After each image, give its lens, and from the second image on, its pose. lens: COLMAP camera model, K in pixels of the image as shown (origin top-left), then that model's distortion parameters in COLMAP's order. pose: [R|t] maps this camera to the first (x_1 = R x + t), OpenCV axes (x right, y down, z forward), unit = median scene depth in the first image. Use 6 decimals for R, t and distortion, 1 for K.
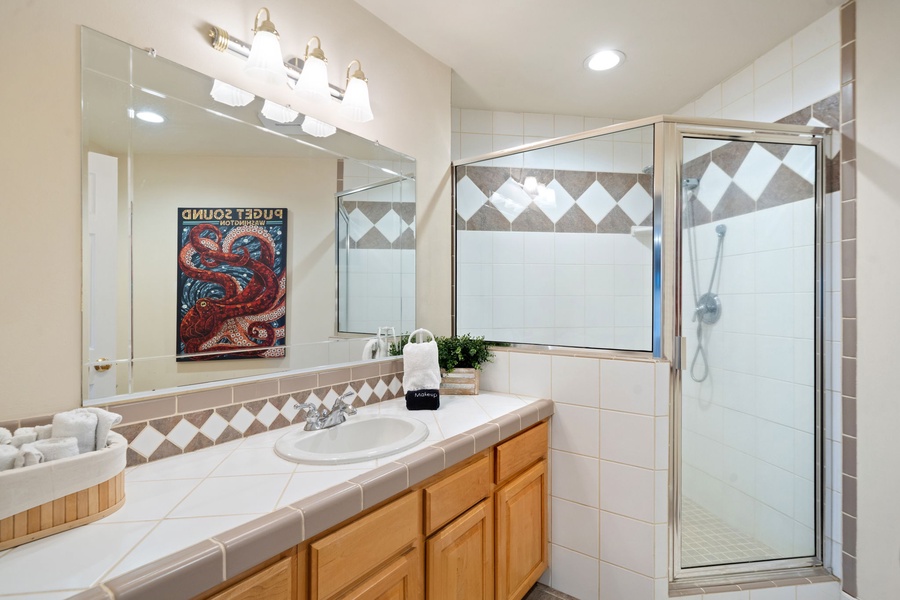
lens RADIAL K [[427.9, 0, 472.6], [0, 427.9, 302.5], [0, 0, 1]] dist [-0.002427, 0.001044]
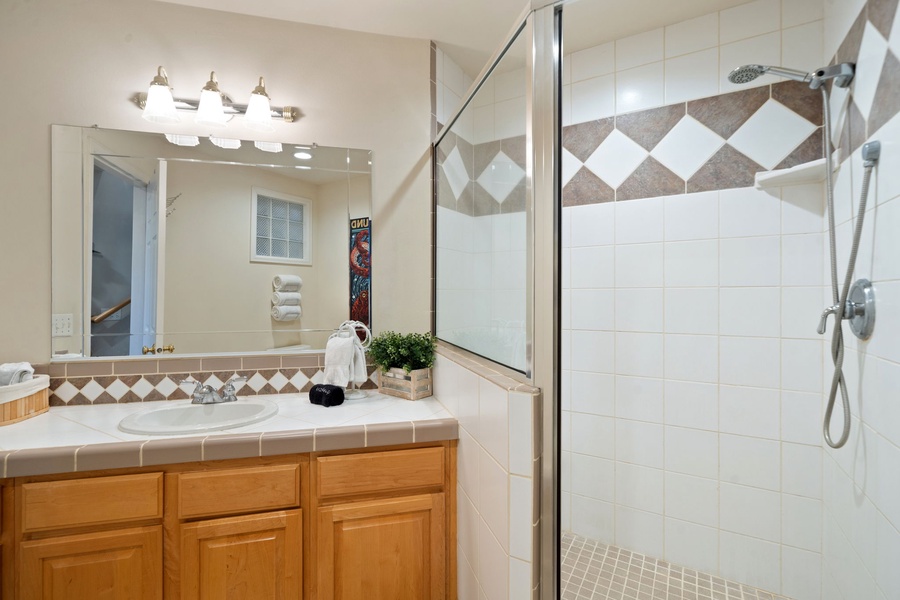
lens RADIAL K [[427.9, 0, 448.8], [0, 427.9, 297.2], [0, 0, 1]] dist [-0.002427, 0.001044]
pose [[0.769017, 0.008425, -0.639173, 0.512656], [-0.000612, 0.999922, 0.012443, -0.009150], [0.639228, -0.009178, 0.768962, 0.290146]]
